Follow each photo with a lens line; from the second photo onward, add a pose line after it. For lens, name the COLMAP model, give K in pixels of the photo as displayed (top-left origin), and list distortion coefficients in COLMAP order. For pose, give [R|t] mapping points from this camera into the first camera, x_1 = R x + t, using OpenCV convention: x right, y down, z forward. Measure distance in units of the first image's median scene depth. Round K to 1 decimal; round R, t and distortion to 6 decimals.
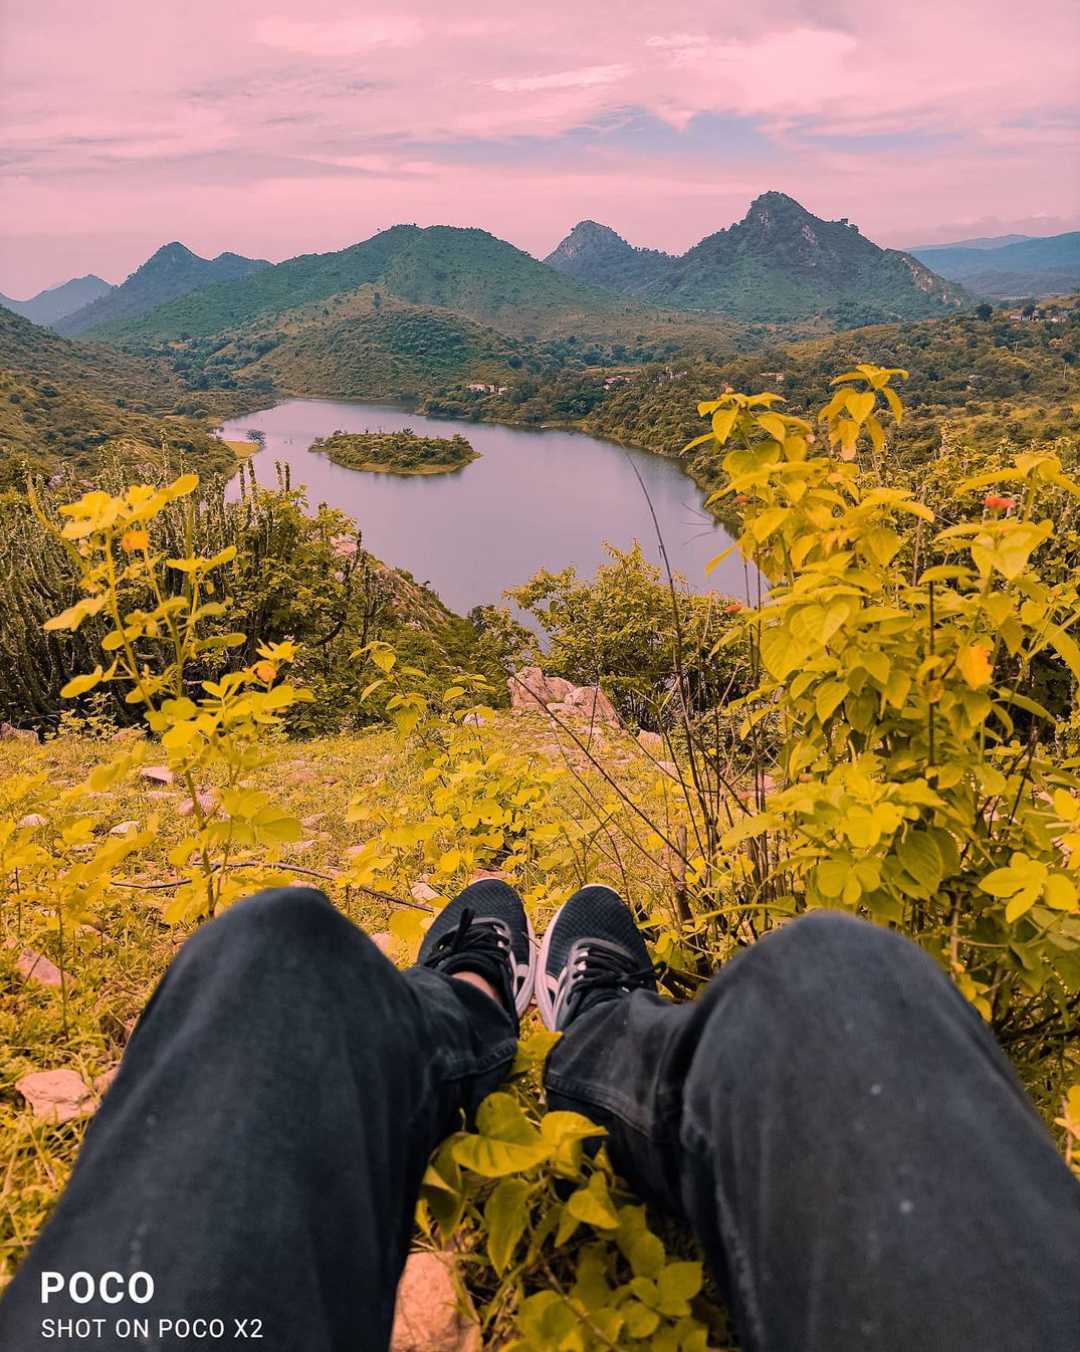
lens RADIAL K [[1050.2, 0, 539.9], [0, 1050.2, 676.1], [0, 0, 1]] dist [-0.001089, -0.001823]
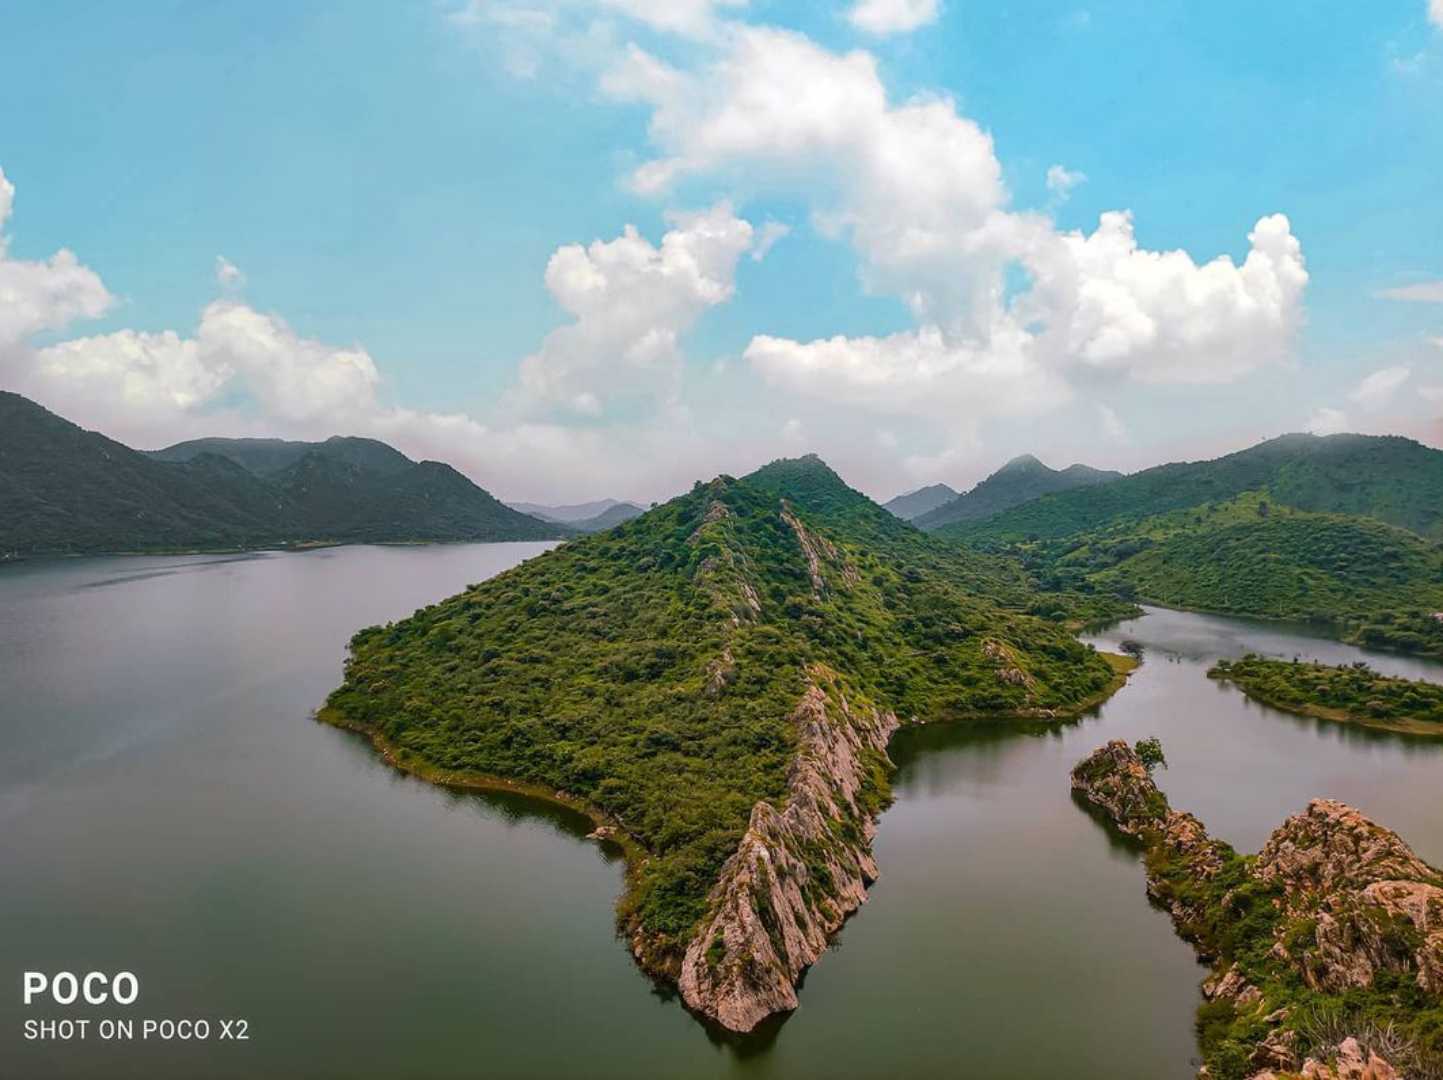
lens RADIAL K [[1074.8, 0, 721.4], [0, 1074.8, 539.5], [0, 0, 1]] dist [0.069001, -0.003105]
pose [[0.836332, 0.050328, -0.545908, -0.052596], [-0.218099, 0.944129, -0.247087, -0.019549], [0.502973, 0.325709, 0.800582, 0.087244]]
